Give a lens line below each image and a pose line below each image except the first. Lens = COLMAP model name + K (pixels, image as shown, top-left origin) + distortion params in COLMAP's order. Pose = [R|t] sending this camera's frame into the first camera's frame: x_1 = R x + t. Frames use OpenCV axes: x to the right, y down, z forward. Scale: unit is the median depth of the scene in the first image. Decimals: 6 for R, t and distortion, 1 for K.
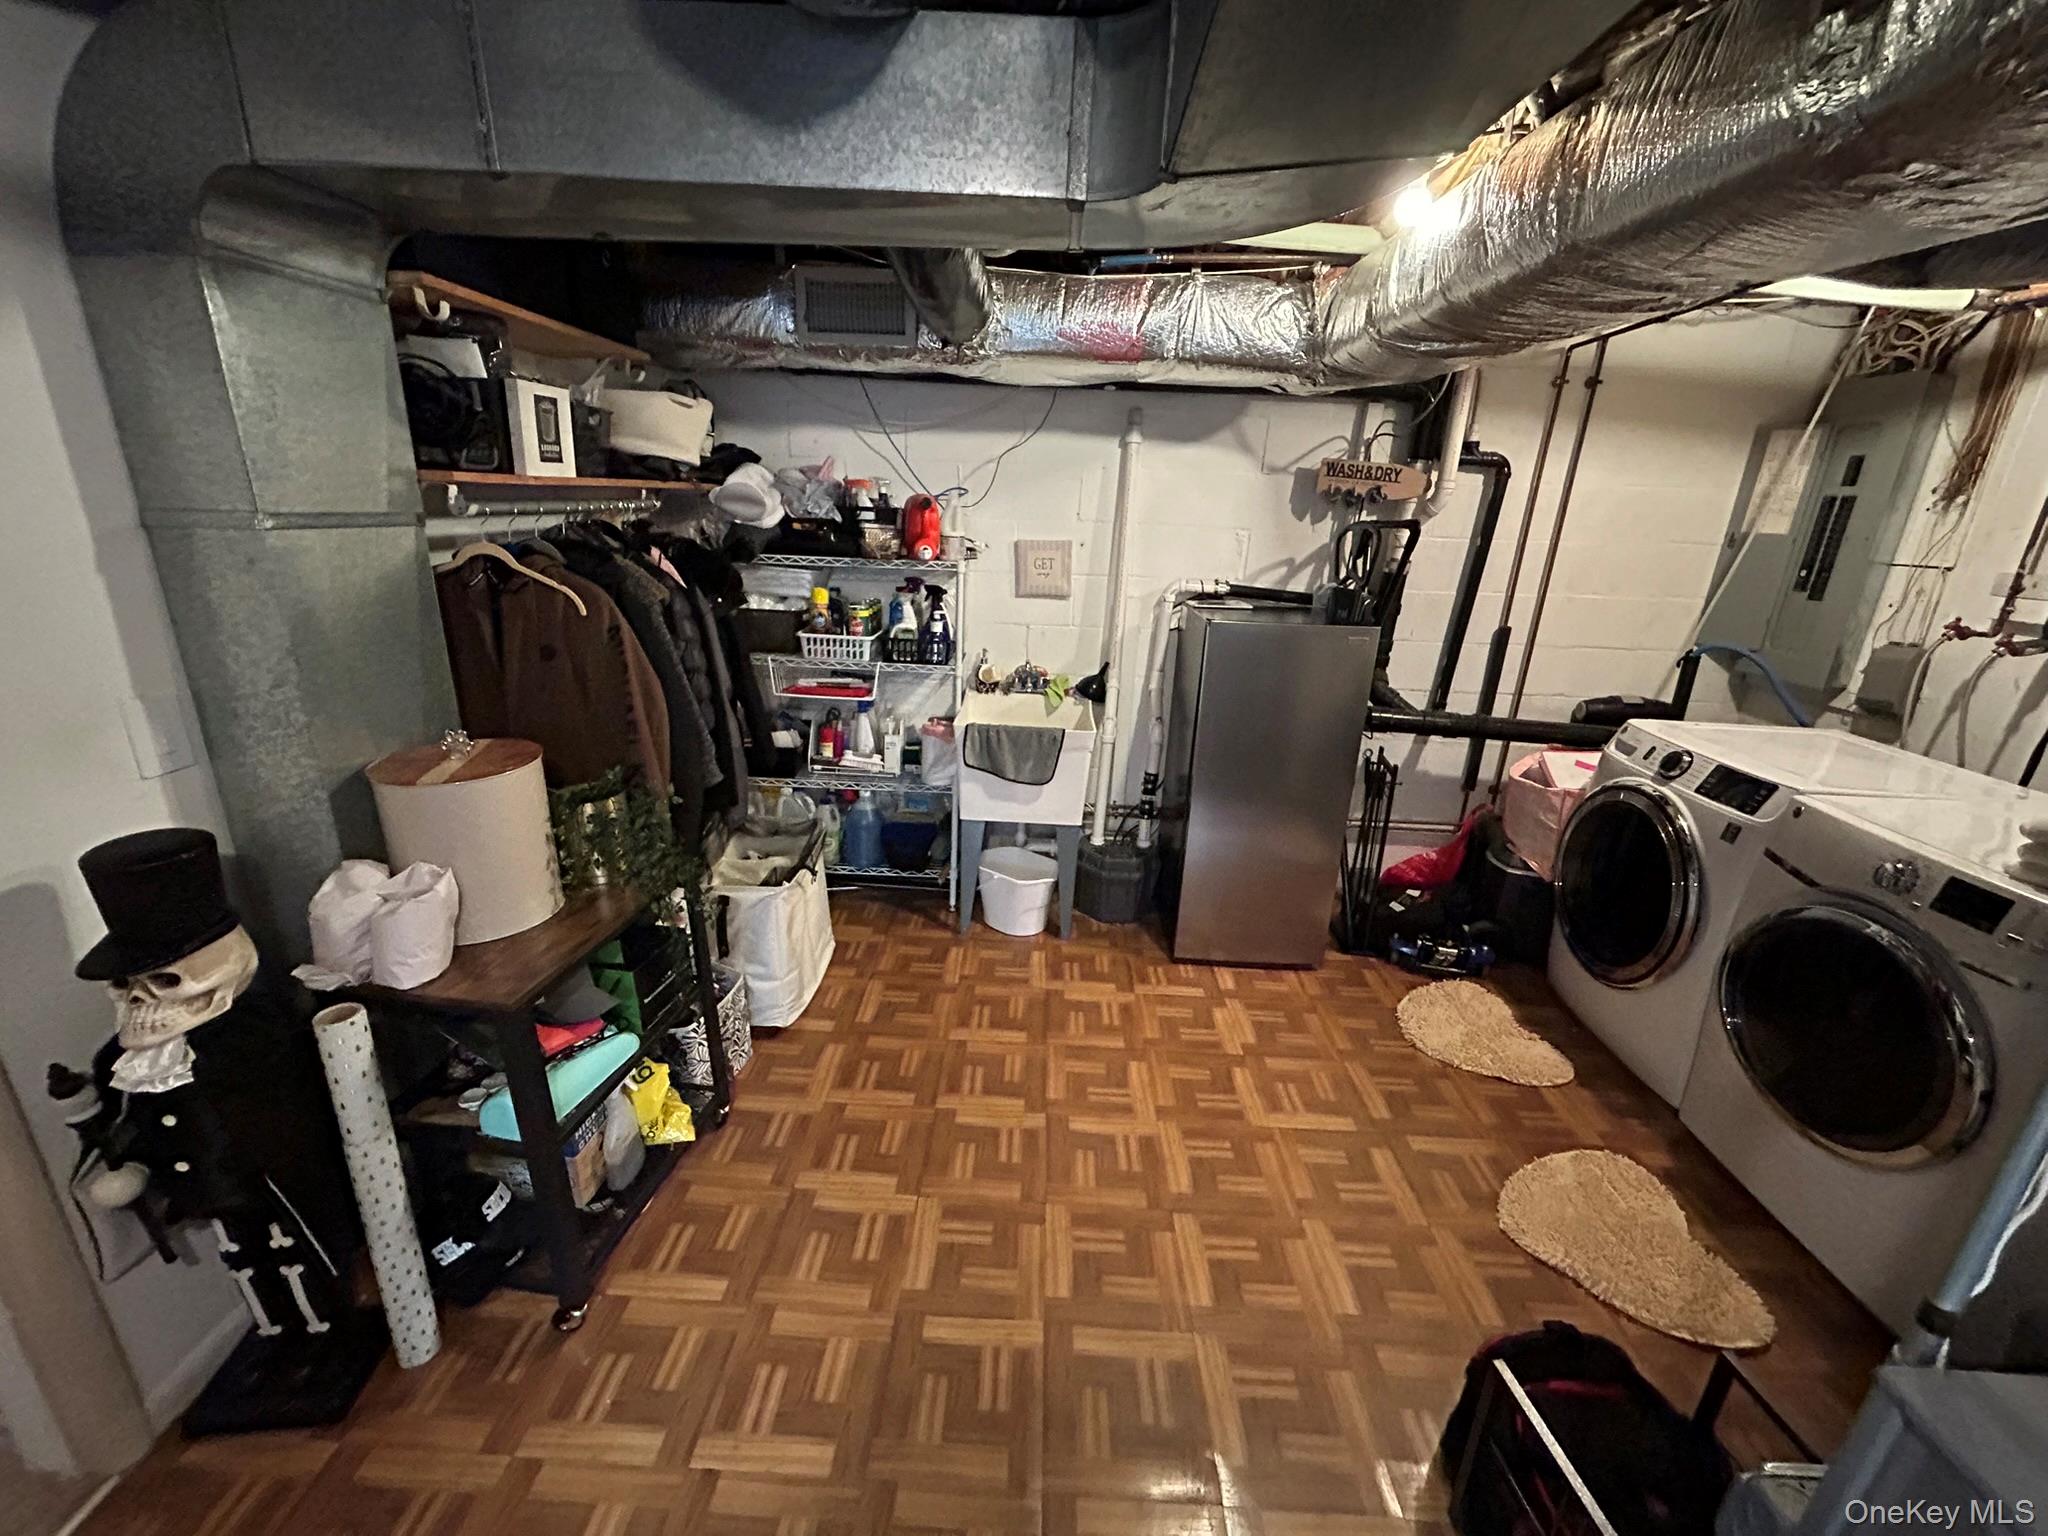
lens RADIAL K [[828.0, 0, 1017.6], [0, 828.0, 769.1], [0, 0, 1]] dist [-0.001454, 0.000434]
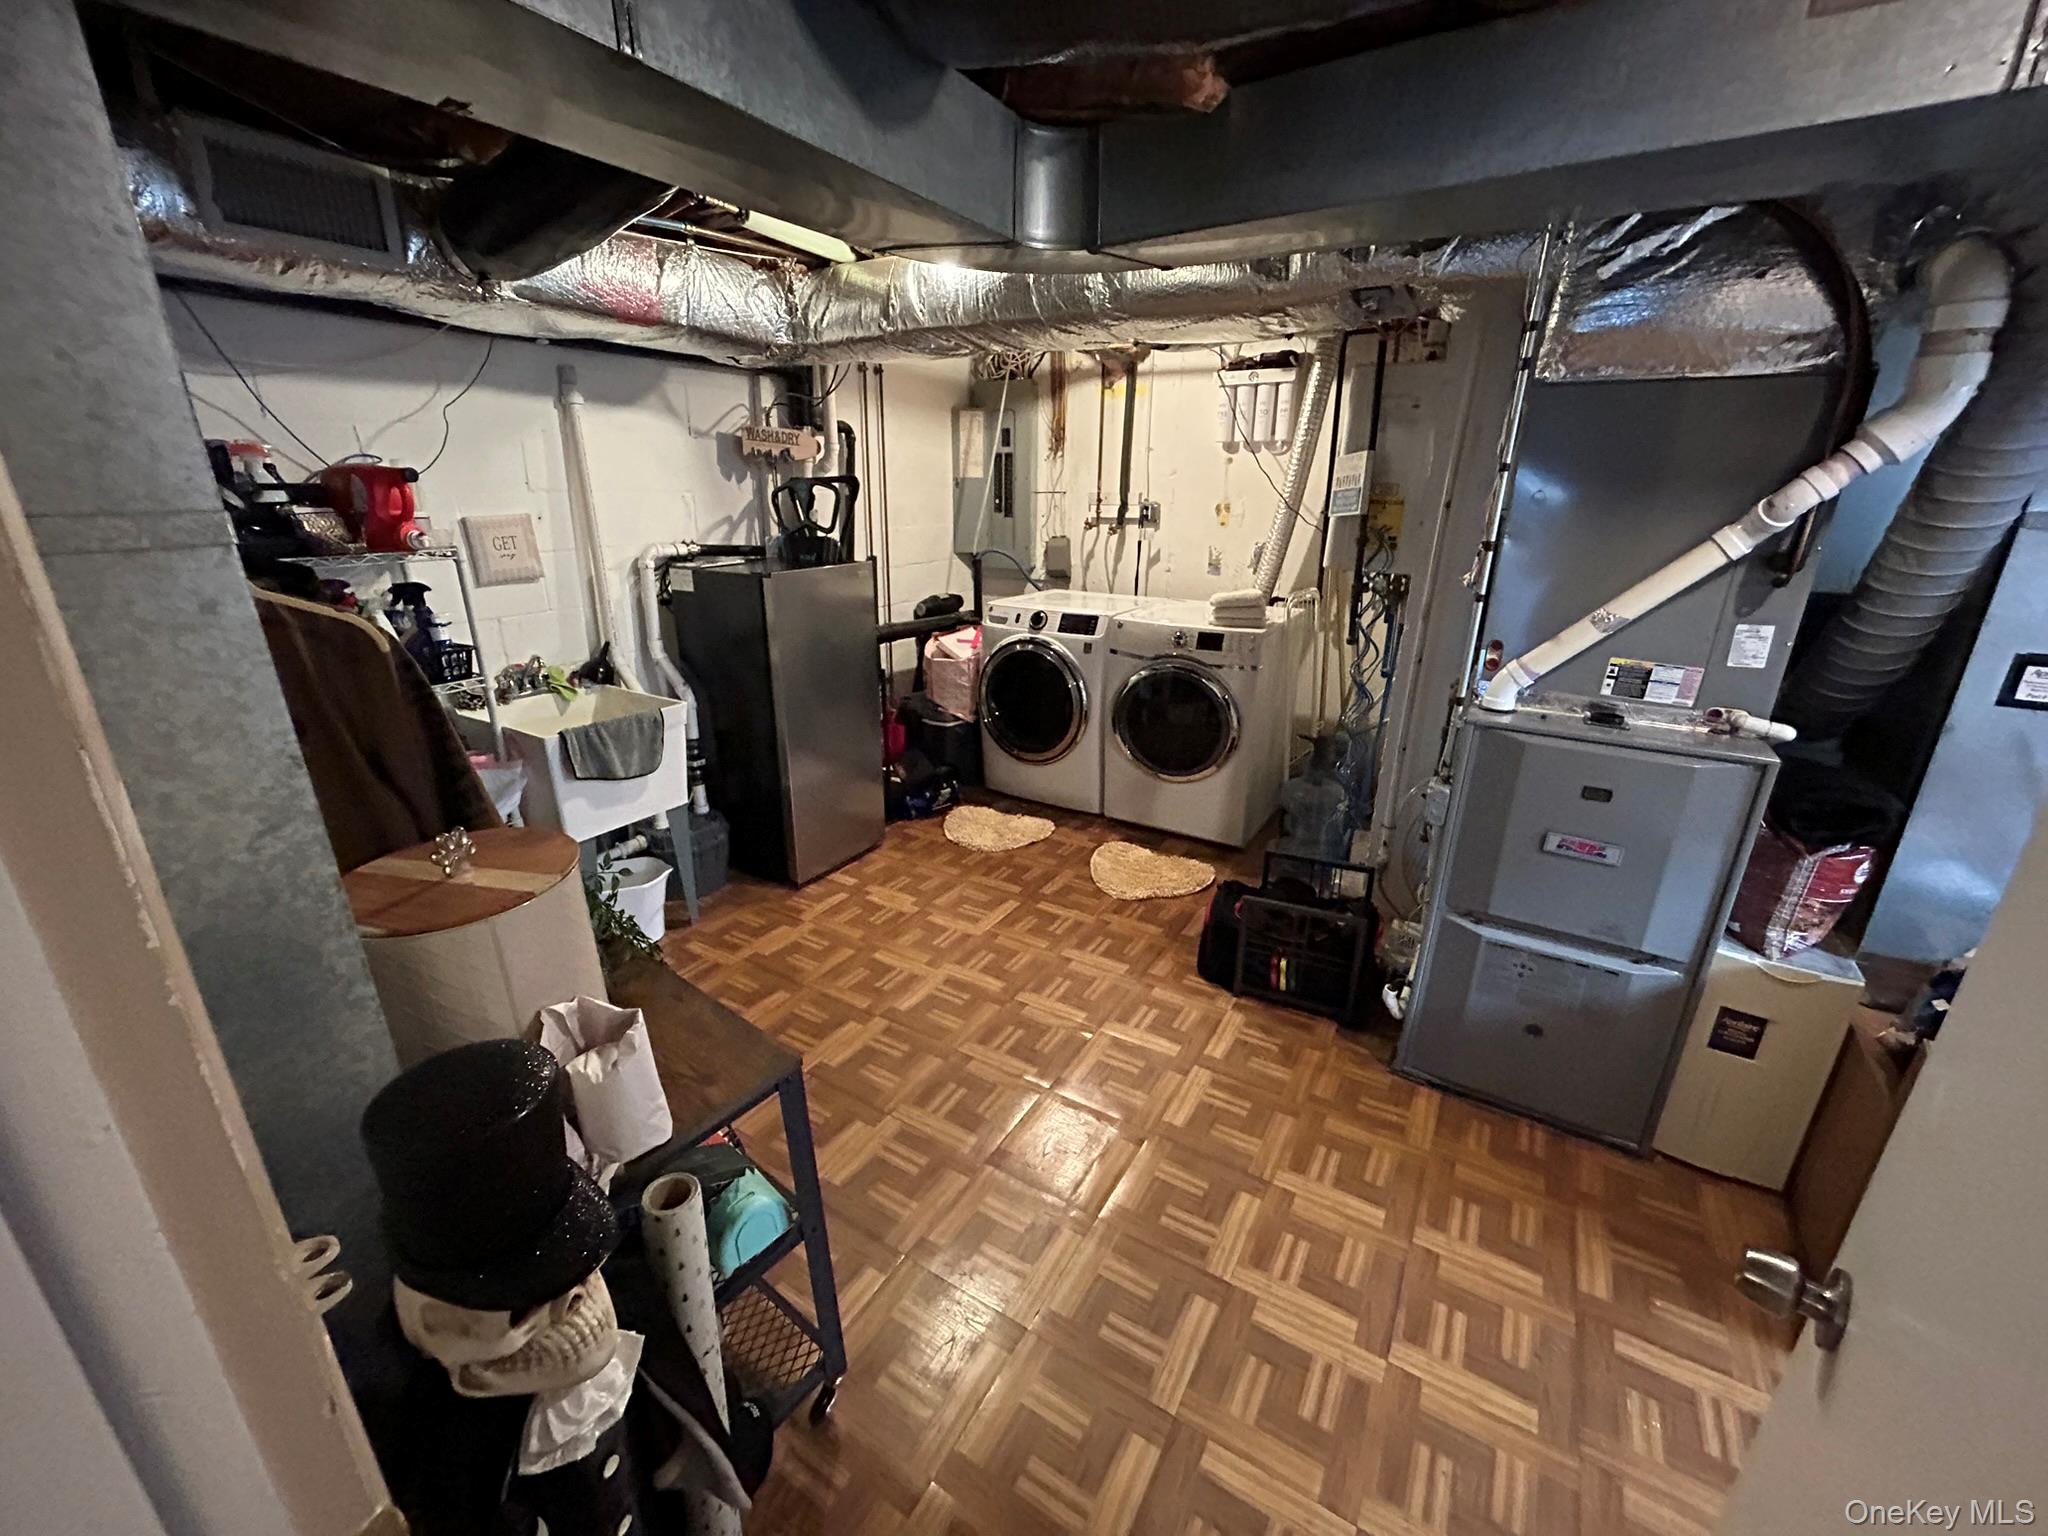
lens RADIAL K [[828.0, 0, 1015.3], [0, 828.0, 771.1], [0, 0, 1]] dist [-0.001454, 0.000434]
pose [[0.495166, -0.321114, 0.807277, -0.534314], [0.285888, 0.937664, 0.197621, -0.051416], [-0.820414, 0.132936, 0.556102, 0.138766]]
